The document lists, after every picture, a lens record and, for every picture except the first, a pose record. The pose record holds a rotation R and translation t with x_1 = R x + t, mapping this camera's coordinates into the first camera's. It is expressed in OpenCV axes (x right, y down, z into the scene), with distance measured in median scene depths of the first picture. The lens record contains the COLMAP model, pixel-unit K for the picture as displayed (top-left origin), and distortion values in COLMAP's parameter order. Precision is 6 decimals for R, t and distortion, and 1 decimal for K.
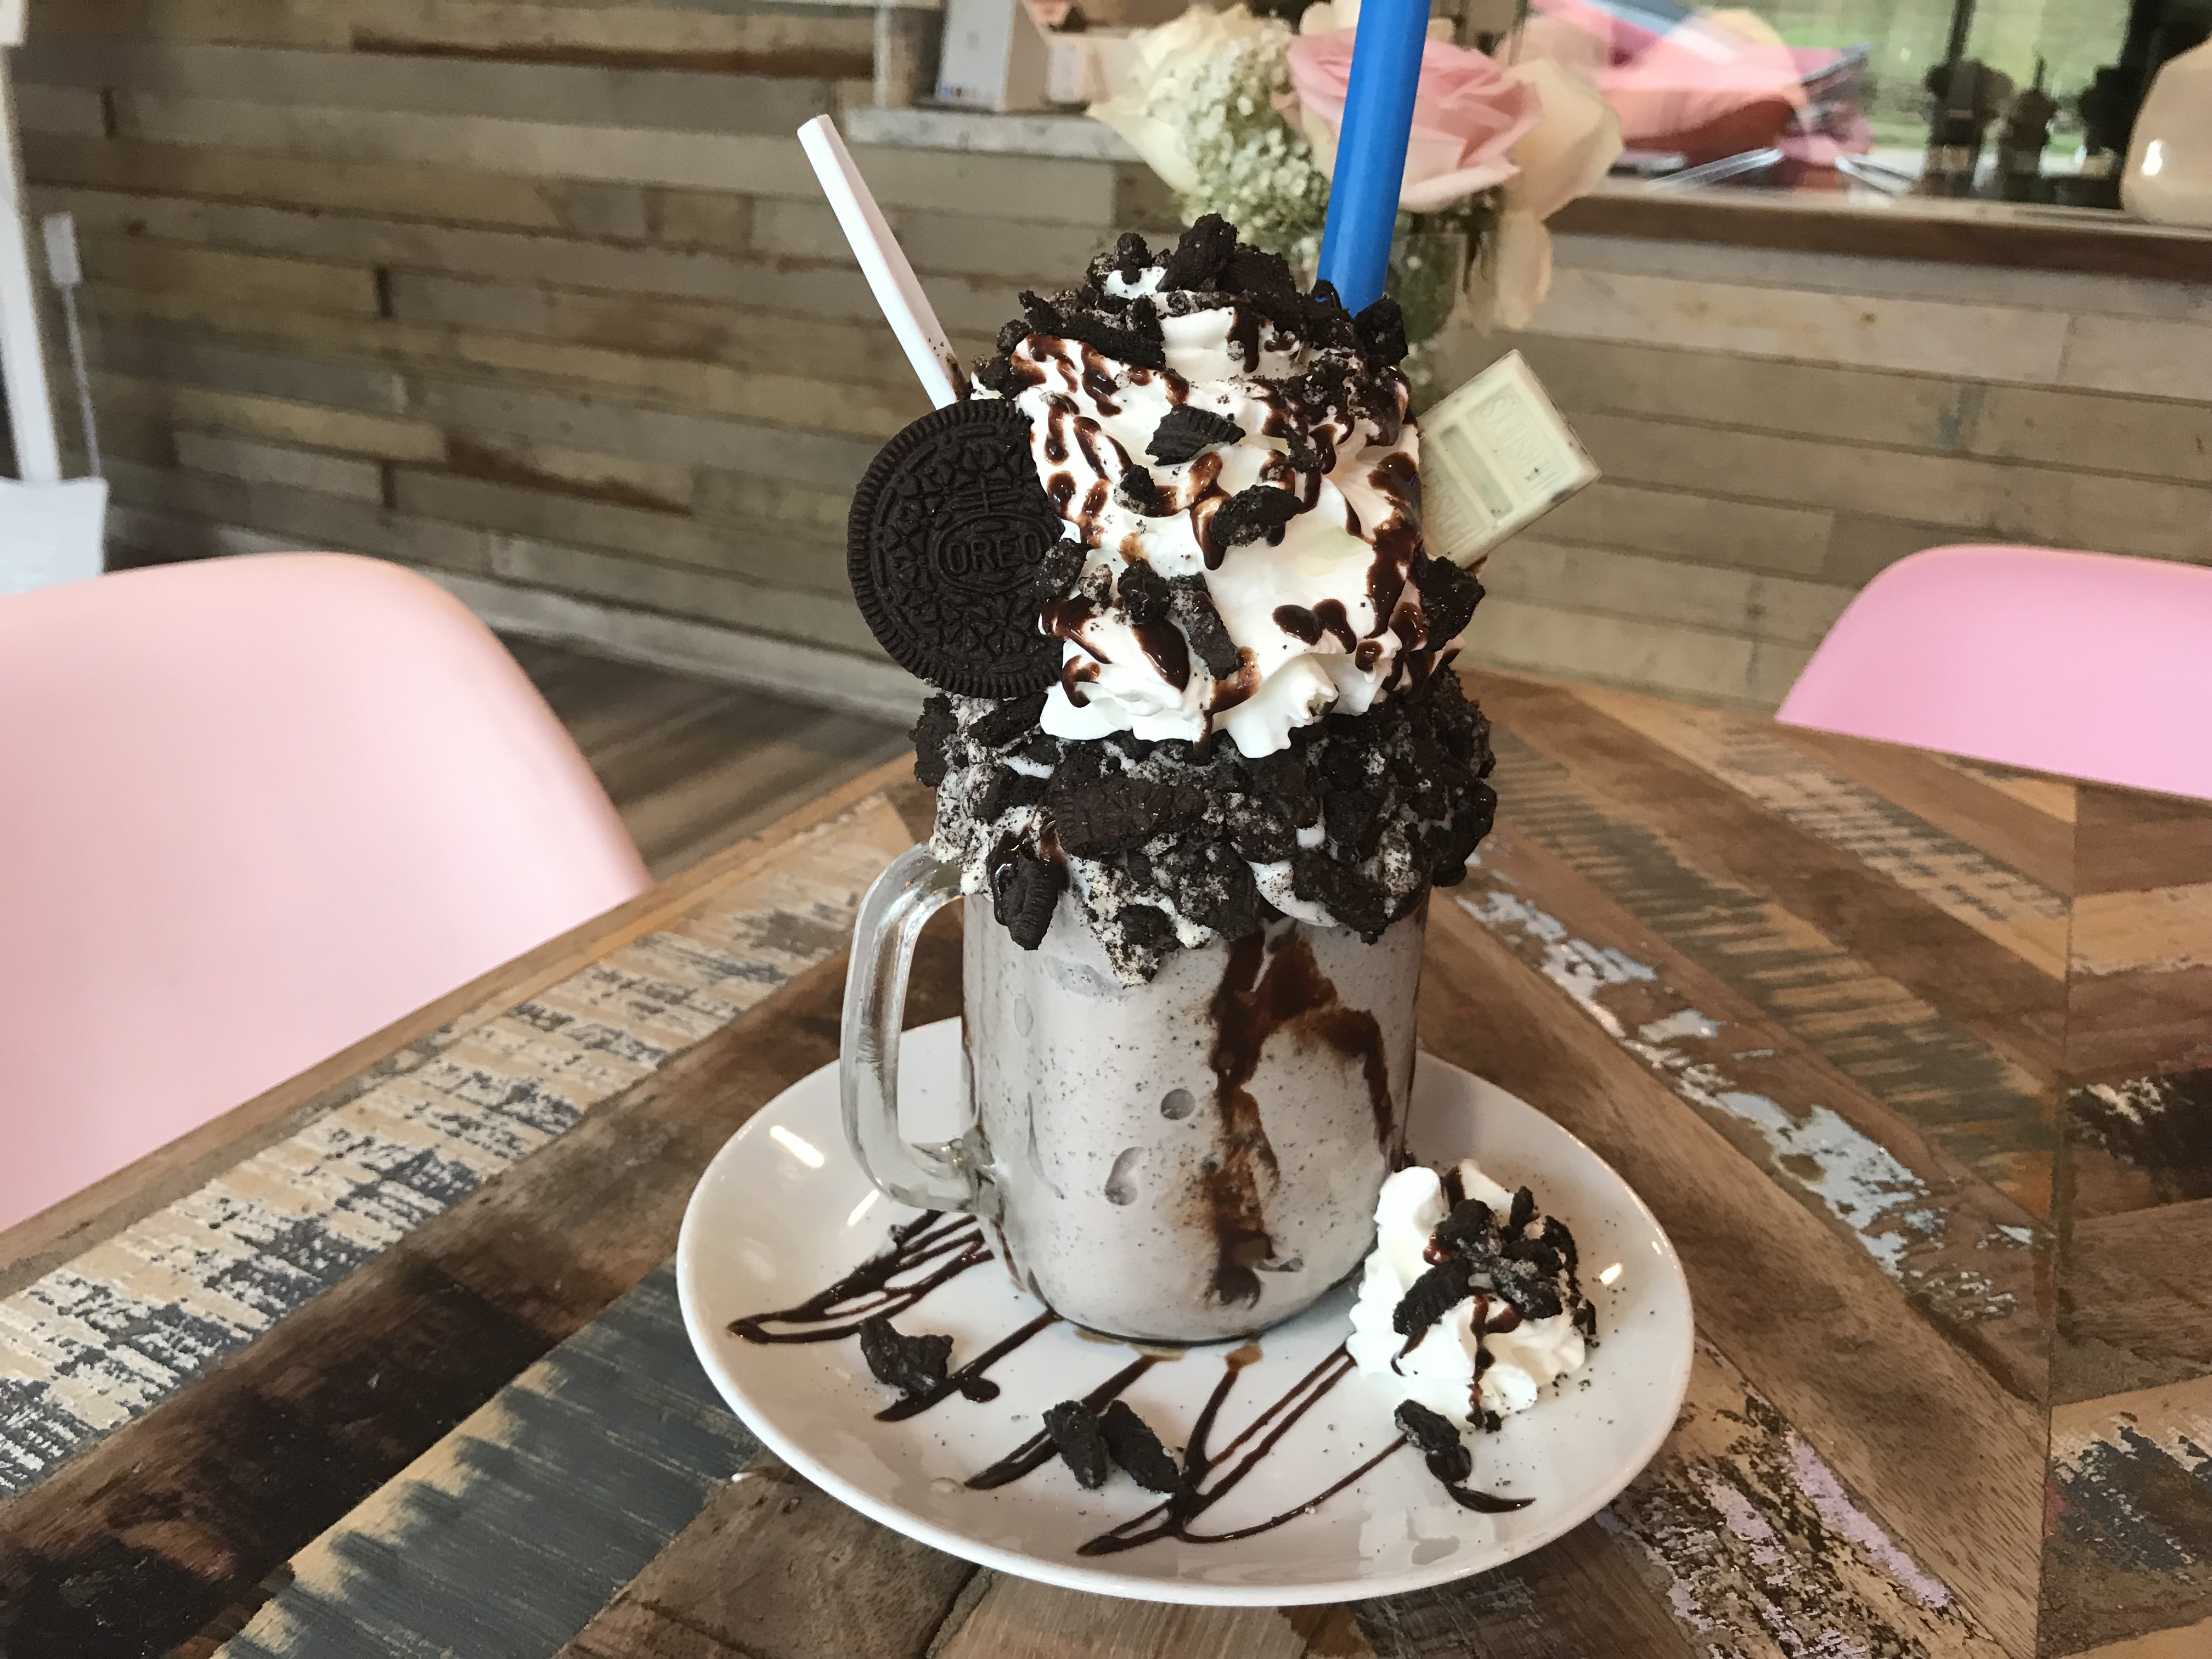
lens RADIAL K [[1860.0, 0, 1106.5], [0, 1860.0, 828.3], [0, 0, 1]] dist [0.021375, -0.011448]
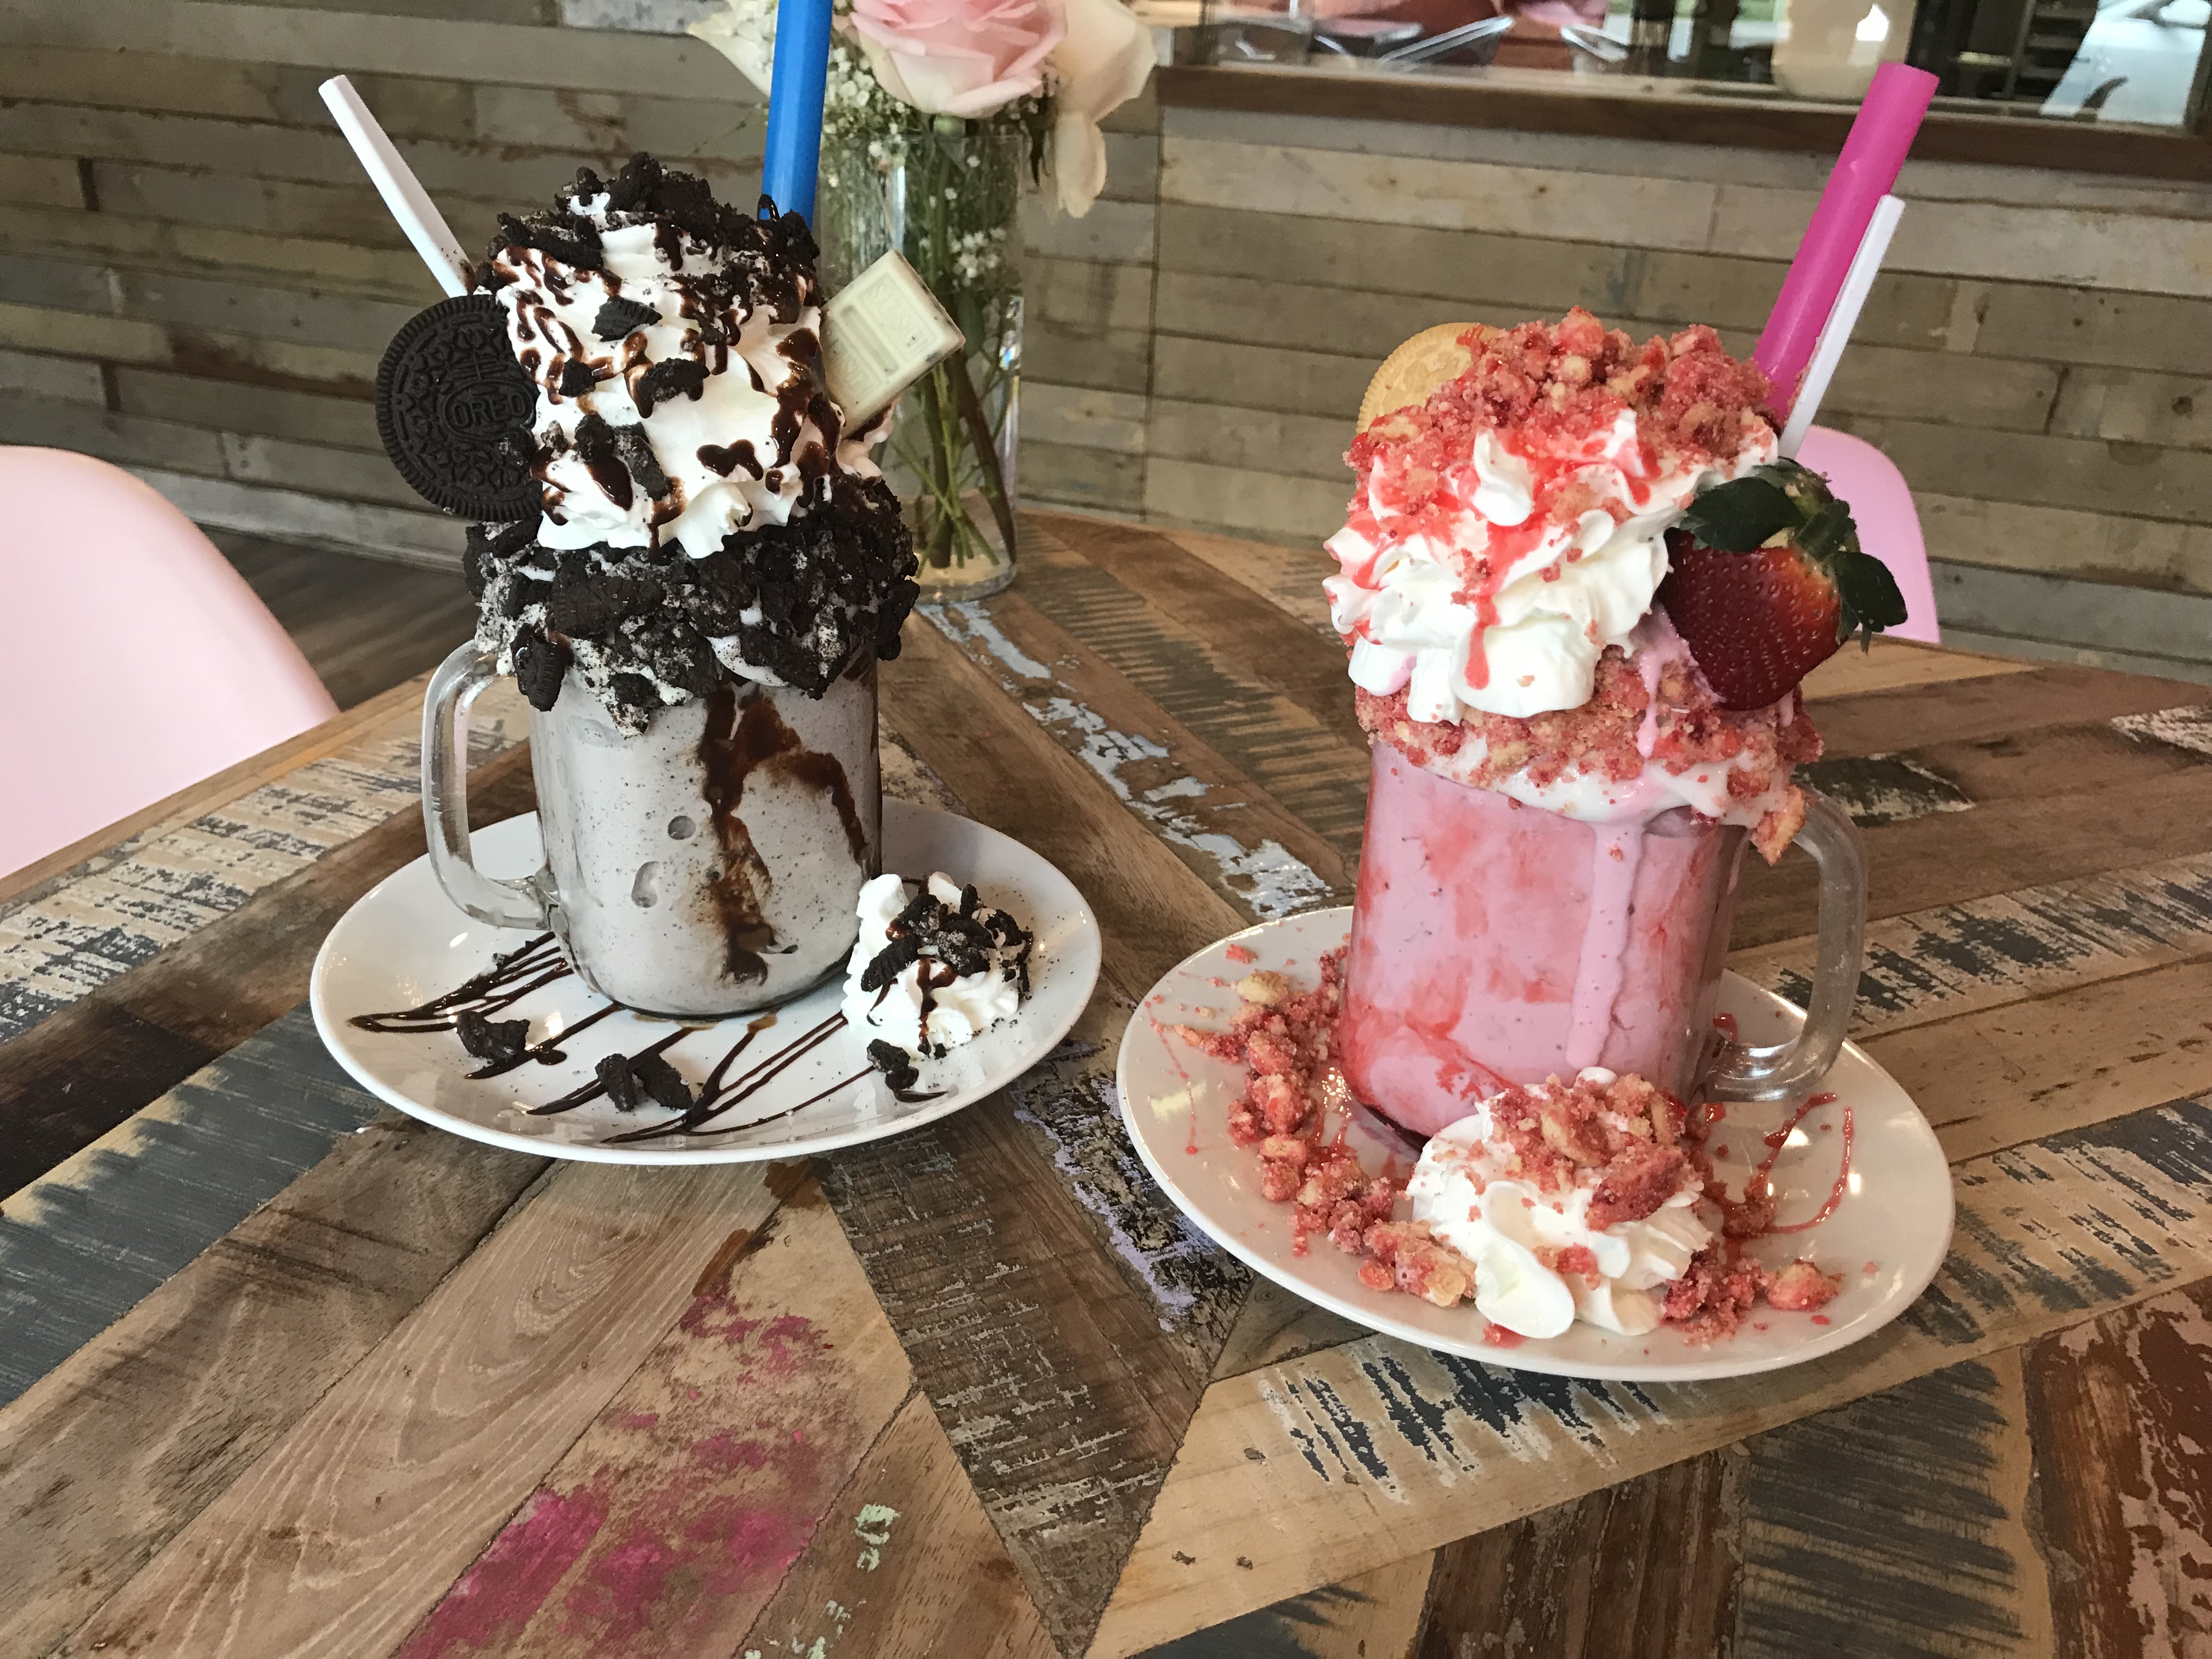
lens RADIAL K [[1860.0, 0, 1115.1], [0, 1860.0, 816.3], [0, 0, 1]] dist [0.021375, -0.011448]
pose [[0.993195, -0.052204, 0.104112, 0.164218], [0.046406, 0.997275, 0.057355, 0.061539], [-0.106823, -0.052134, 0.992910, -0.281863]]
